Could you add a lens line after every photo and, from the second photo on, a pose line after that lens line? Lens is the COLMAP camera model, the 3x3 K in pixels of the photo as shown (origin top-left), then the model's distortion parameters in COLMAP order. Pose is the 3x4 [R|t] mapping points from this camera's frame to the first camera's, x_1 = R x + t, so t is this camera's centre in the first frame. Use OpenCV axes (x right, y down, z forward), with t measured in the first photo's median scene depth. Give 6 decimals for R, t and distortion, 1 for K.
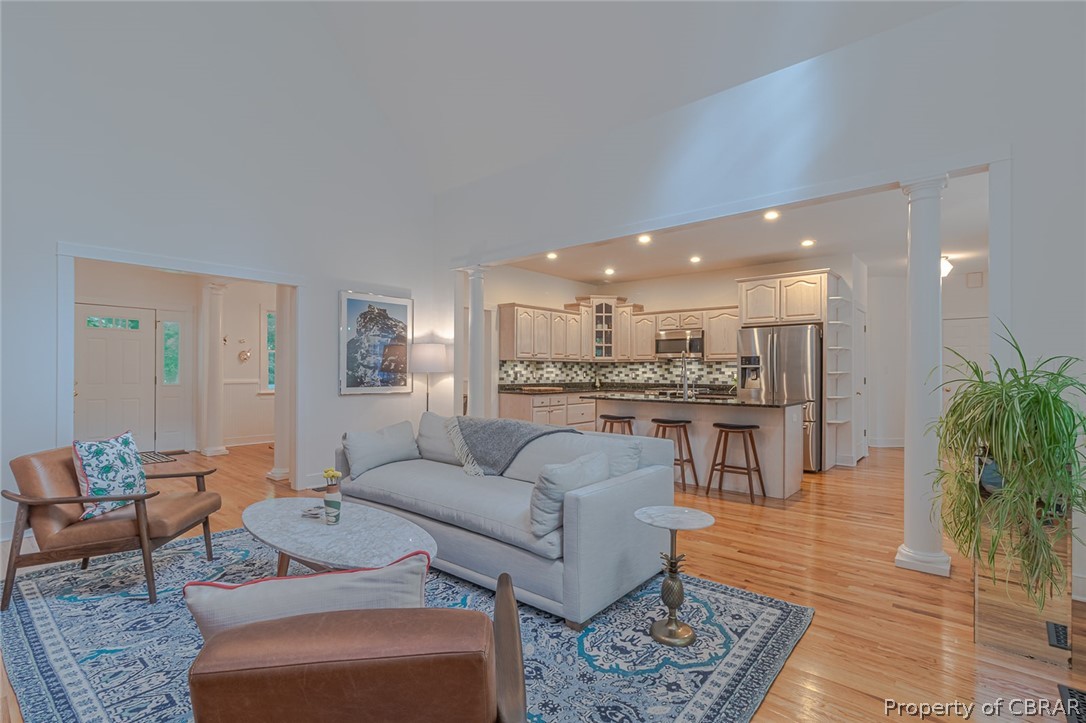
lens RADIAL K [[511.8, 0, 537.1], [0, 511.8, 370.6], [0, 0, 1]] dist [0.008301, -0.000017]
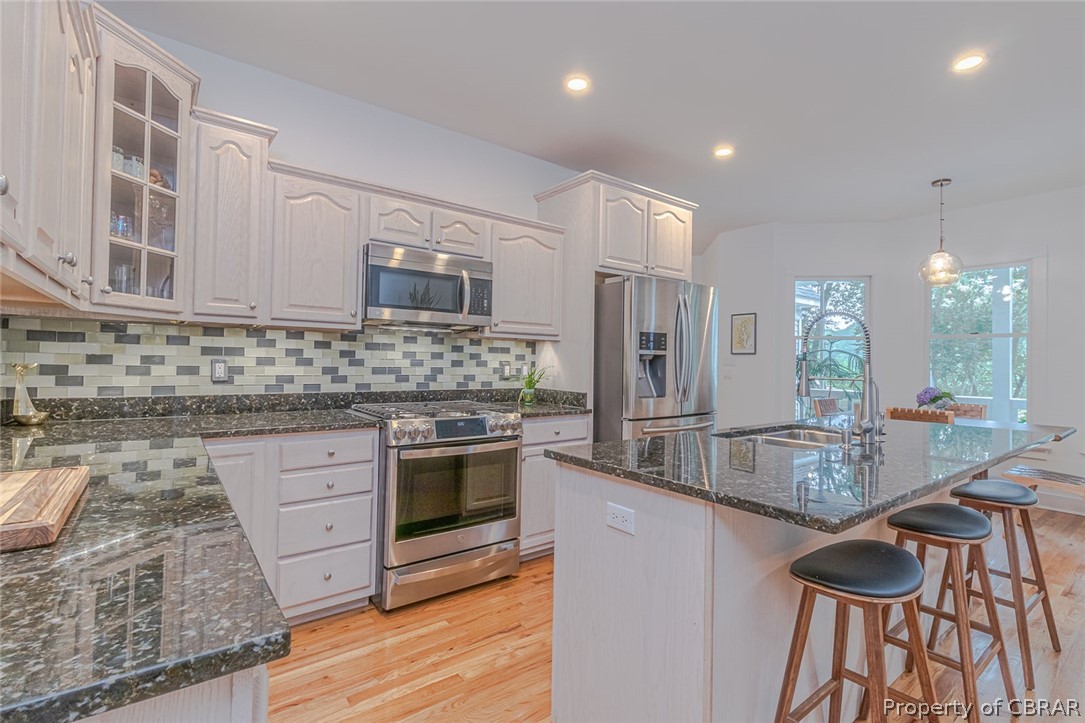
lens RADIAL K [[511.3, 0, 562.1], [0, 511.3, 352.8], [0, 0, 1]] dist [0.008301, -0.000017]
pose [[0.189257, 0.019624, 0.981731, -0.073871], [-0.014249, 0.999750, -0.017237, 0.001265], [-0.981824, -0.010726, 0.189490, 0.811018]]
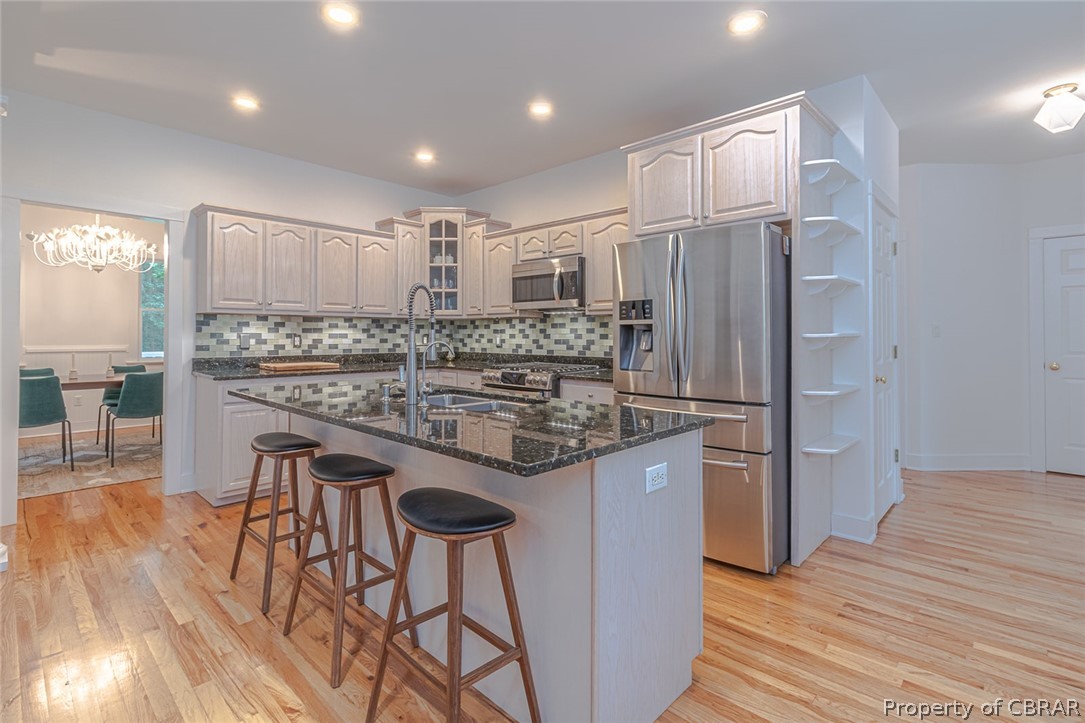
lens RADIAL K [[511.3, 0, 537.0], [0, 511.3, 328.3], [0, 0, 1]] dist [0.008301, -0.000017]
pose [[0.998683, -0.001851, -0.051265, 0.286971], [0.001196, 0.999917, -0.012795, 0.002165], [0.051284, 0.012717, 0.998603, 0.438981]]
